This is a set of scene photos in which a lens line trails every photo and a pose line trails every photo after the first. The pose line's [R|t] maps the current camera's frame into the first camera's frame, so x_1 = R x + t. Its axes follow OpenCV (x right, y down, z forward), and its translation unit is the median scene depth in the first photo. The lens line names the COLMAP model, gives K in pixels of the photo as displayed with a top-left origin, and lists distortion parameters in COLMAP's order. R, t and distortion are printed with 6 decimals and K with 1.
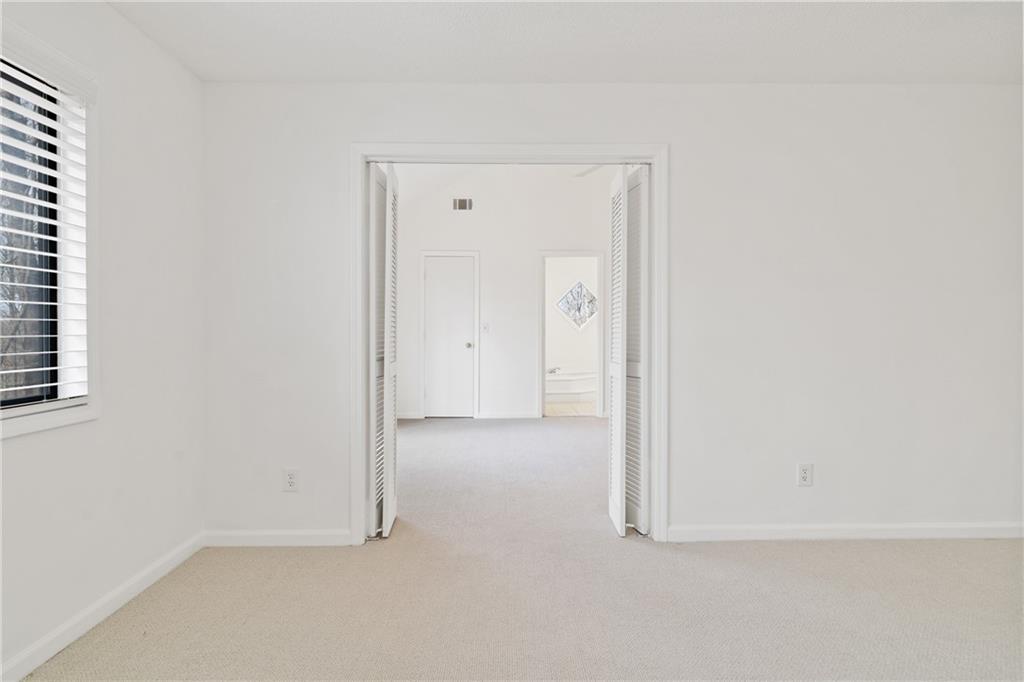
lens RADIAL K [[576.2, 0, 513.5], [0, 576.2, 328.9], [0, 0, 1]] dist [0.001535, 0.000223]
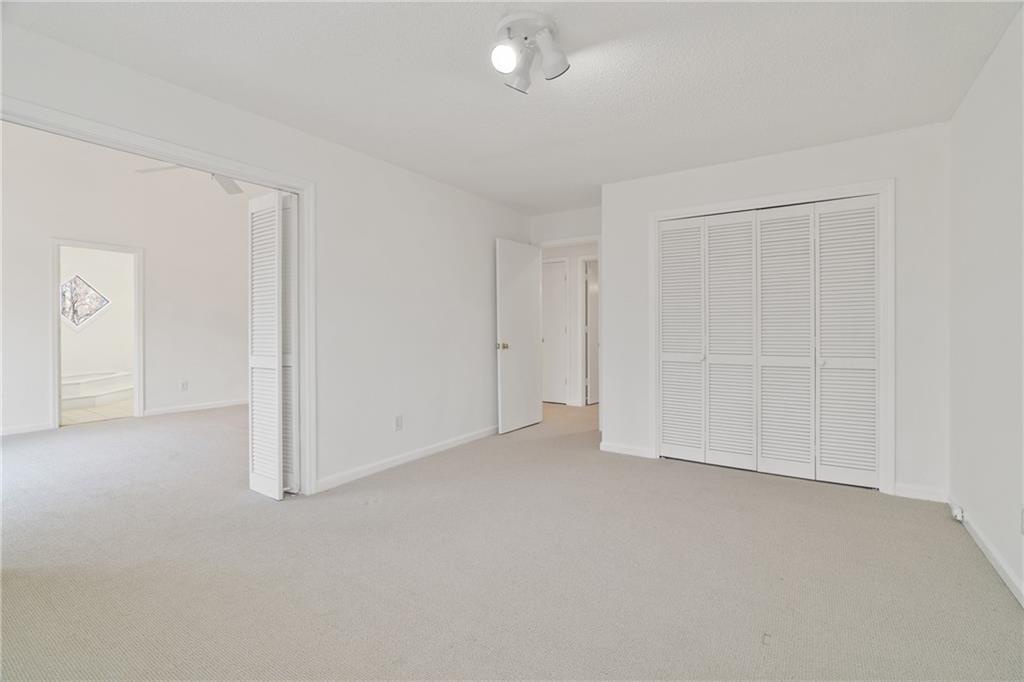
lens RADIAL K [[469.6, 0, 511.4], [0, 469.6, 323.6], [0, 0, 1]] dist [-0.000926, 0.000426]
pose [[0.569972, 0.004276, 0.821653, -0.333842], [0.000987, 0.999982, -0.005889, -0.000393], [-0.821663, 0.004168, 0.569958, 0.045310]]
